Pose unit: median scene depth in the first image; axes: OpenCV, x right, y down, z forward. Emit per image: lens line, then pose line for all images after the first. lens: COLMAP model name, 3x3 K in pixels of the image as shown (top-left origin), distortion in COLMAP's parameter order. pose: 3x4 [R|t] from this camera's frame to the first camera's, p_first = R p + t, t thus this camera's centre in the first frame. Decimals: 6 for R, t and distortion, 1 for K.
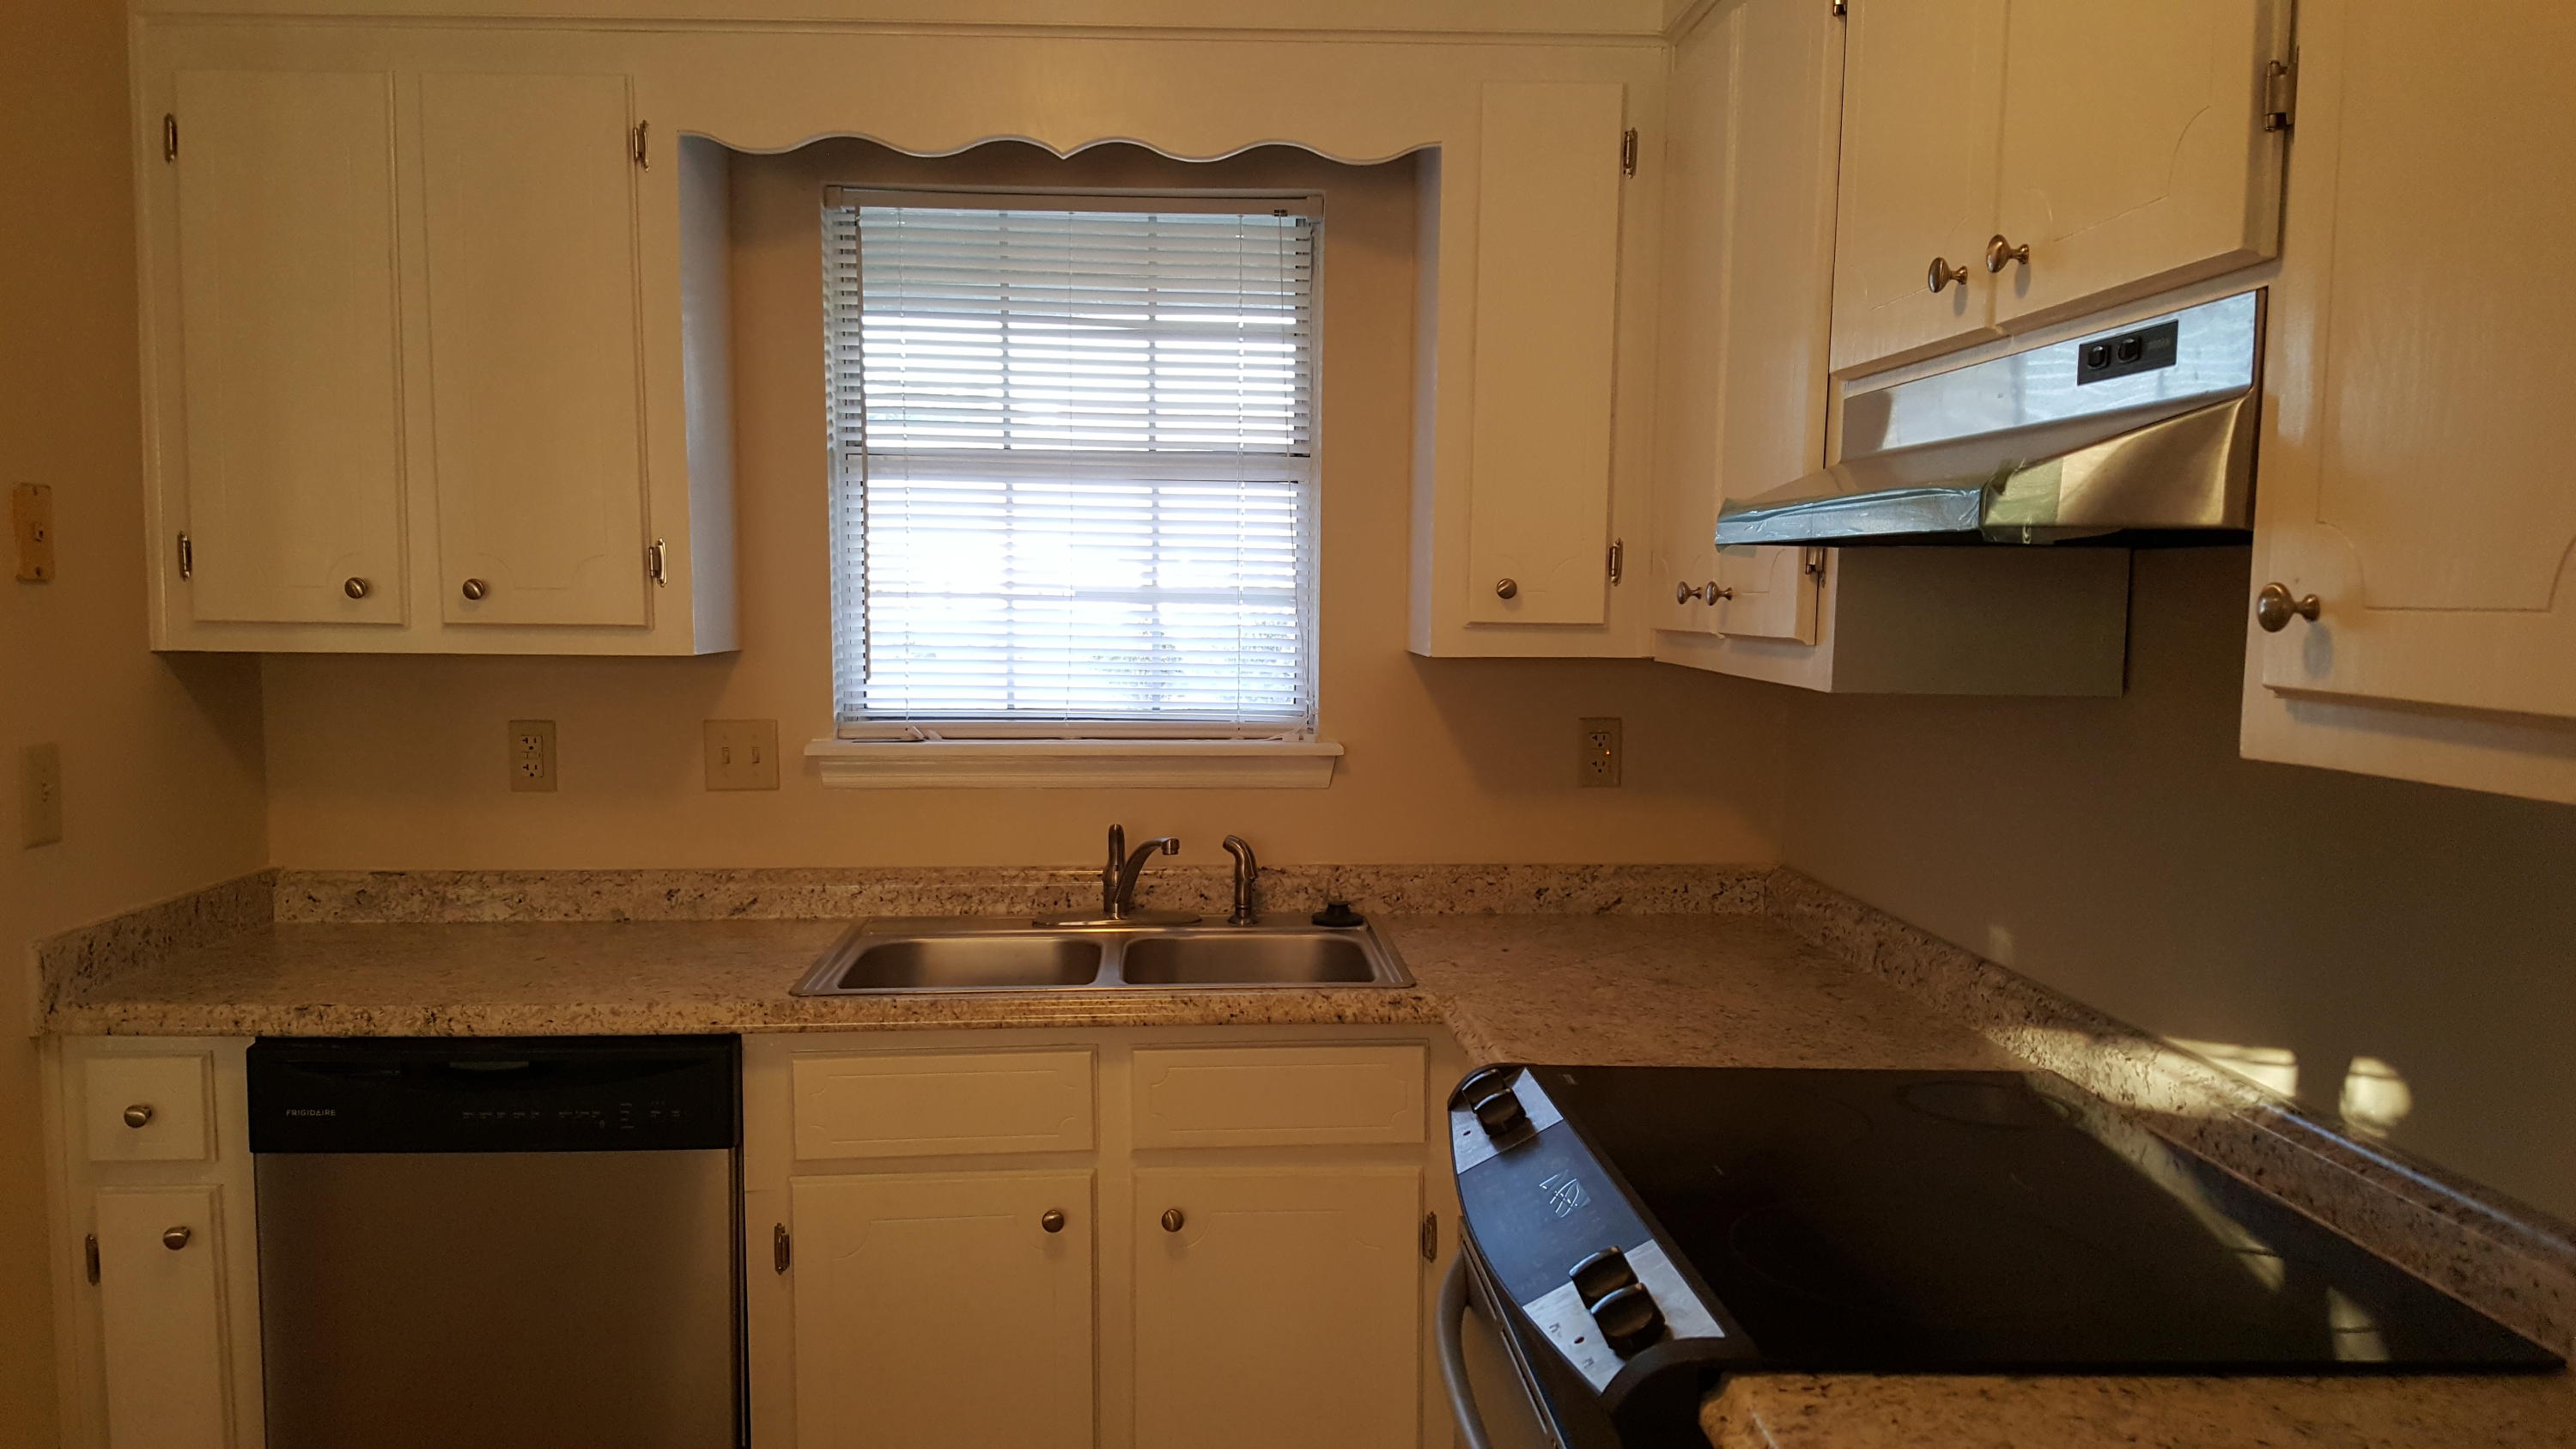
lens RADIAL K [[1934.7, 0, 1258.7], [0, 1934.7, 773.8], [0, 0, 1]] dist [0.141983, -0.232233]
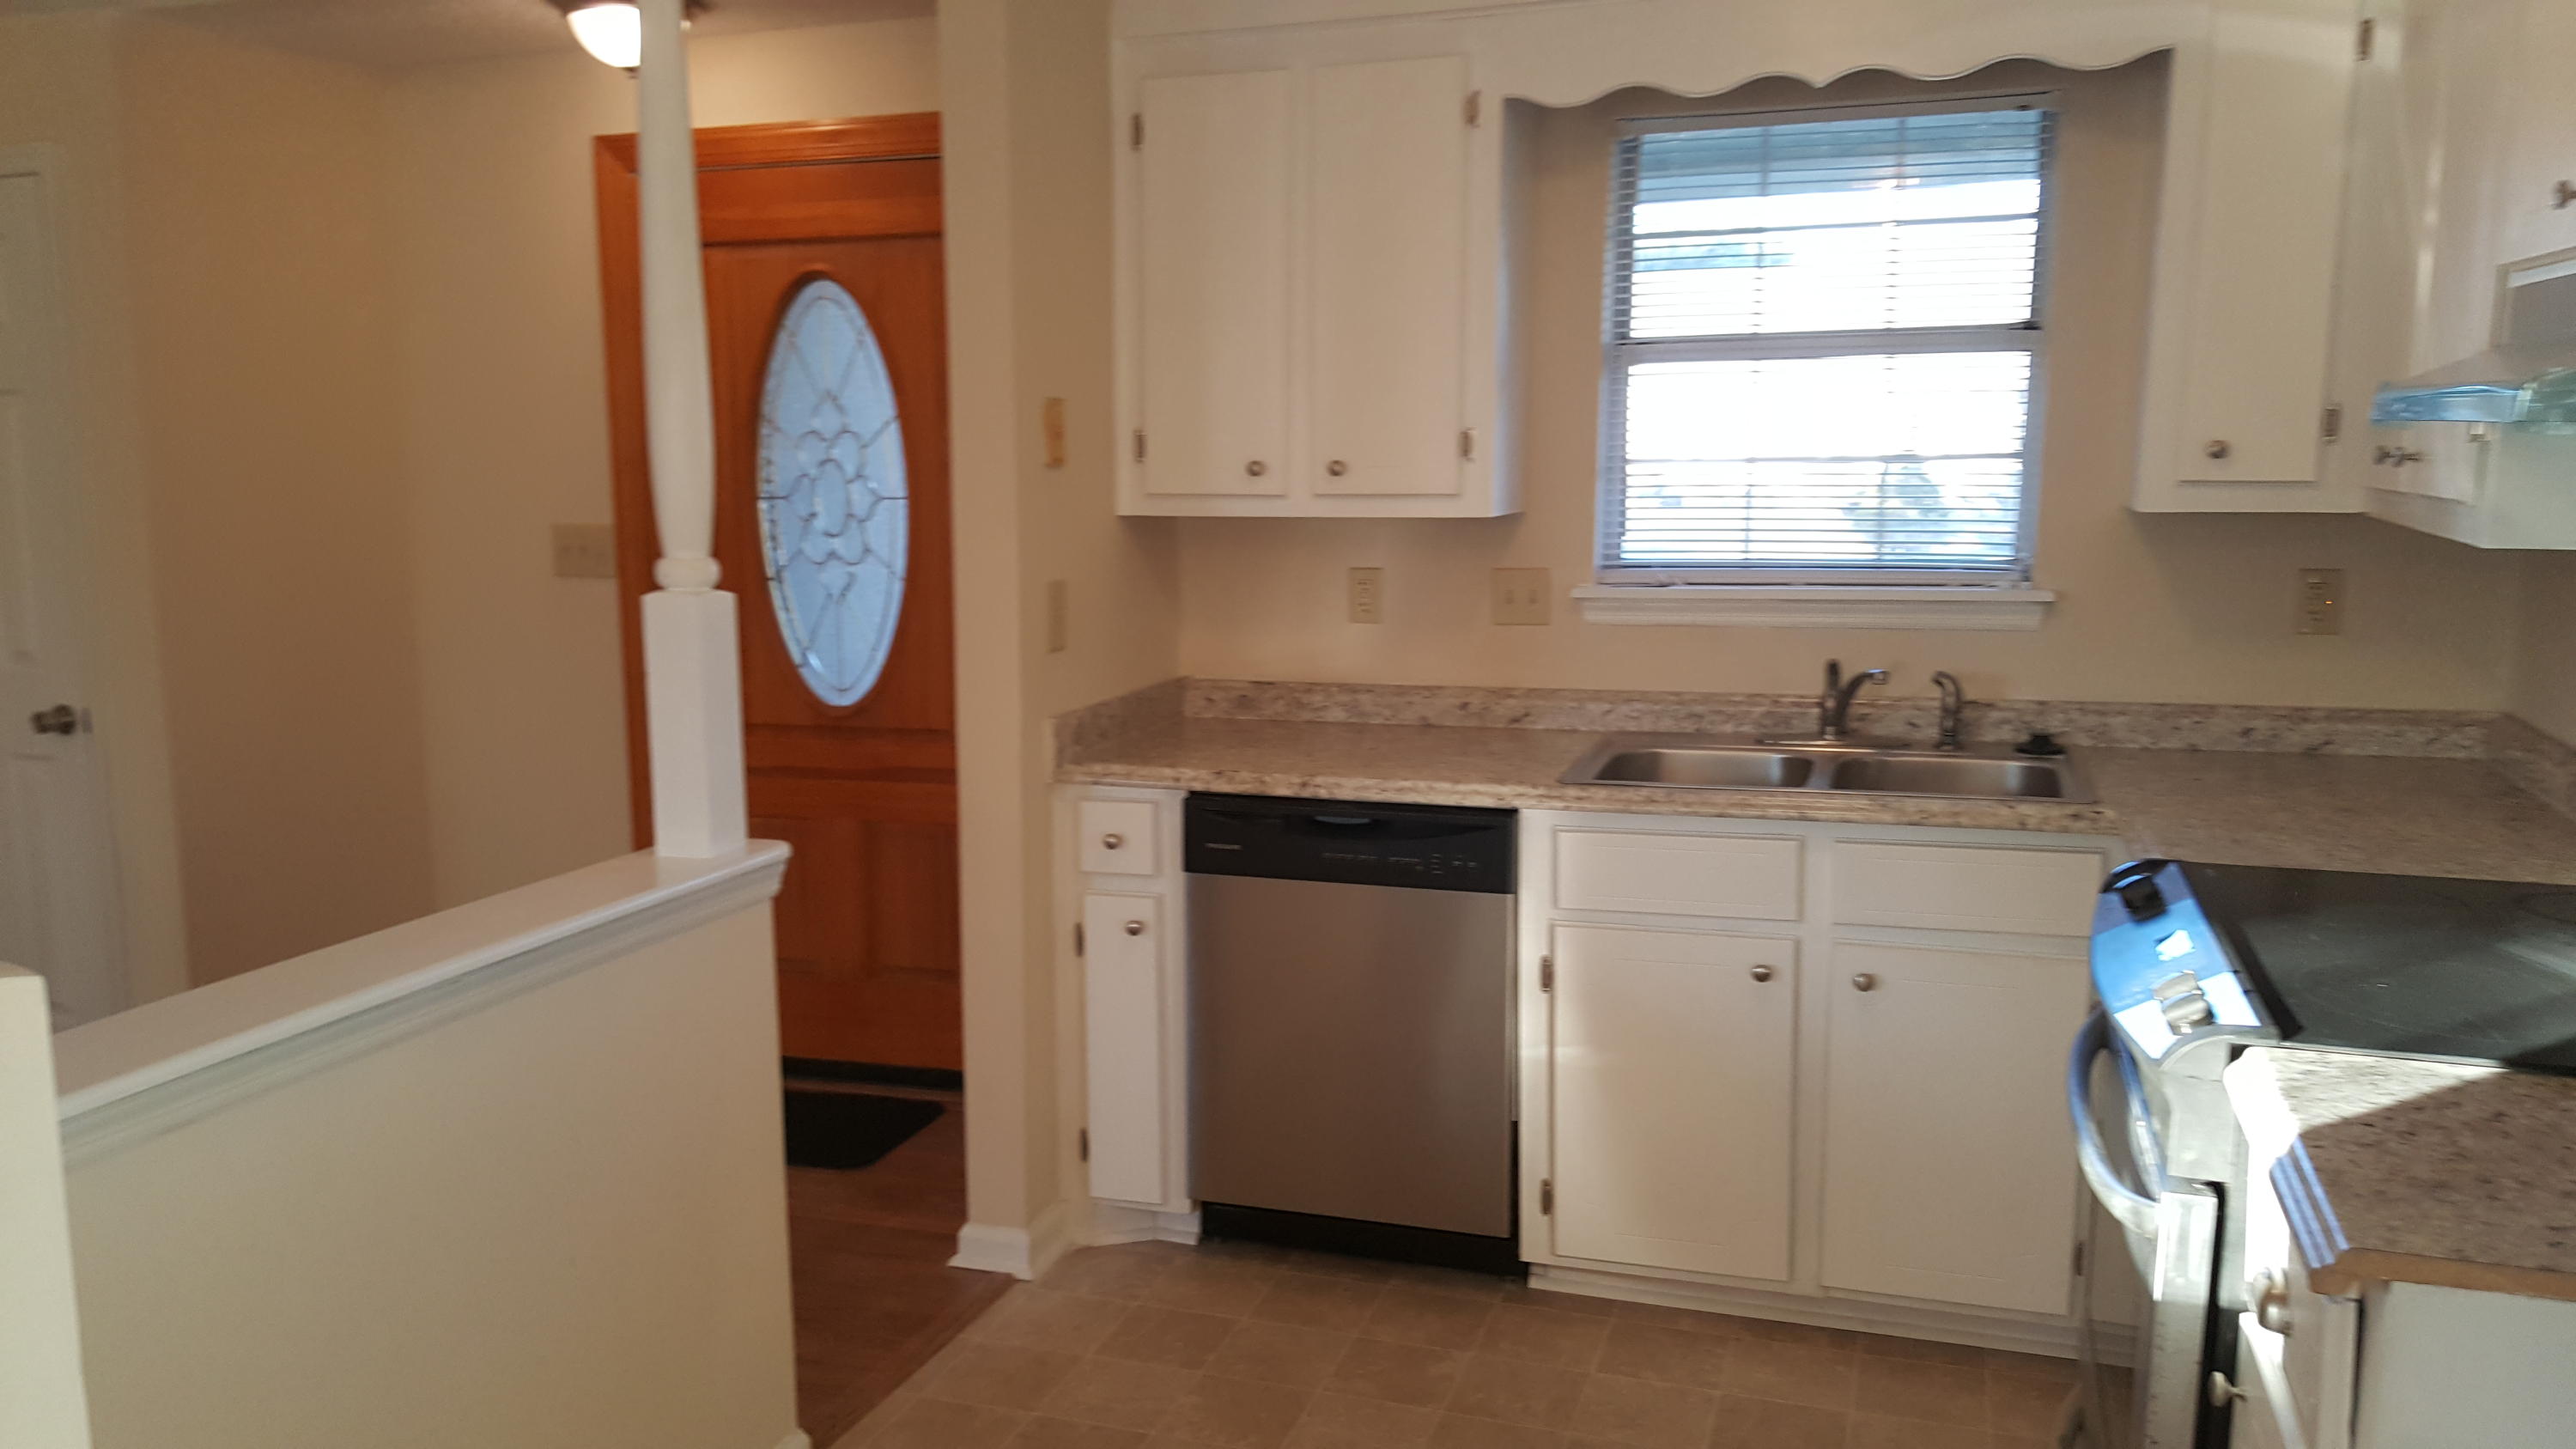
lens RADIAL K [[1934.7, 0, 1258.7], [0, 1934.7, 773.8], [0, 0, 1]] dist [0.141983, -0.232233]
pose [[0.930522, 0.046836, -0.363229, 0.037513], [-0.018639, 0.996560, 0.080752, 0.006865], [0.365761, -0.068372, 0.928194, -0.237580]]
